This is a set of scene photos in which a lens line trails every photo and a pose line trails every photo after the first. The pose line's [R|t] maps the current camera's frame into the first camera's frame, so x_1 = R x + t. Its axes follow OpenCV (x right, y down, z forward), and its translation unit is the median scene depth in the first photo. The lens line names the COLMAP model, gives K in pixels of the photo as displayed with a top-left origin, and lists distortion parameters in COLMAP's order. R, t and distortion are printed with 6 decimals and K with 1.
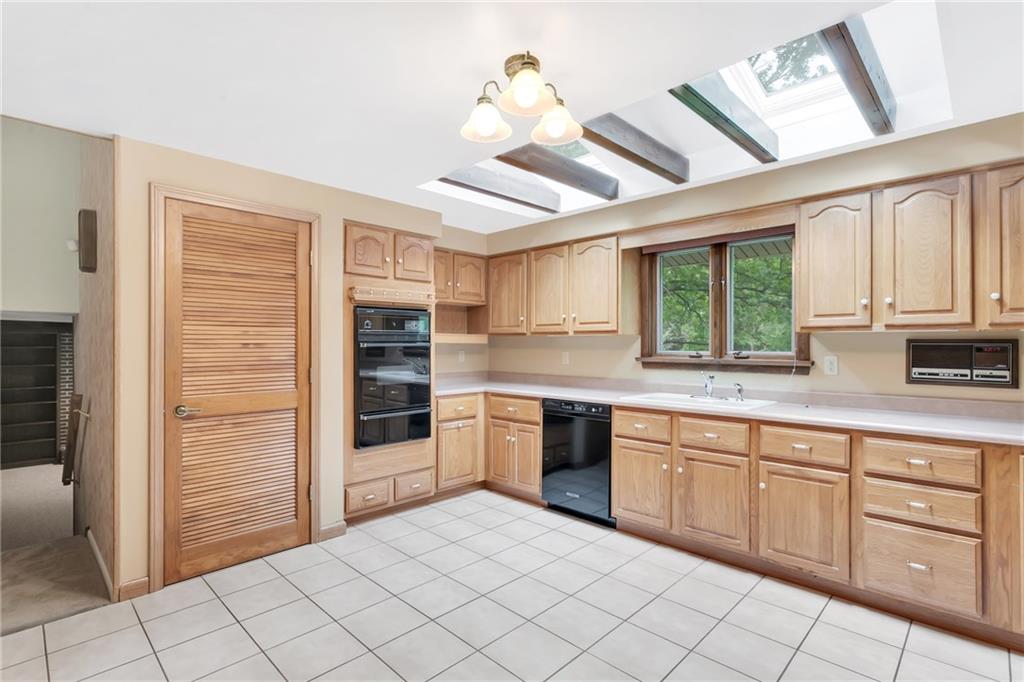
lens RADIAL K [[495.9, 0, 519.6], [0, 495.9, 345.8], [0, 0, 1]] dist [0.021983, 0.001442]
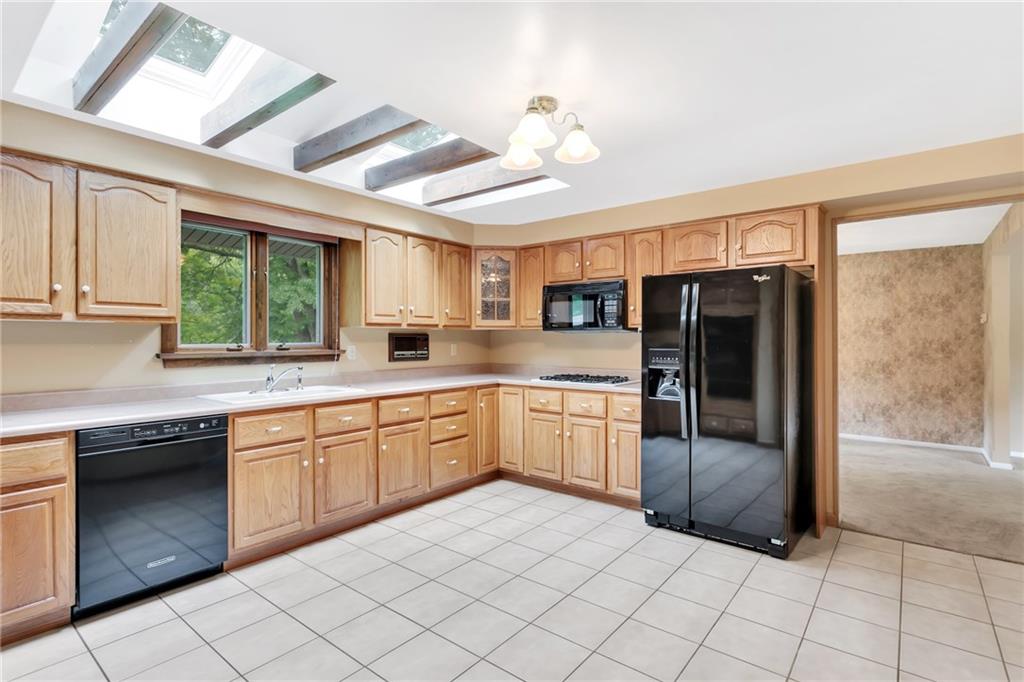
lens RADIAL K [[495.9, 0, 520.0], [0, 495.9, 336.1], [0, 0, 1]] dist [0.021983, 0.001442]
pose [[-0.085483, 0.000111, 0.996340, -0.684615], [0.000883, 1.000000, -0.000036, -0.002706], [-0.996339, 0.000877, -0.085483, 0.651672]]
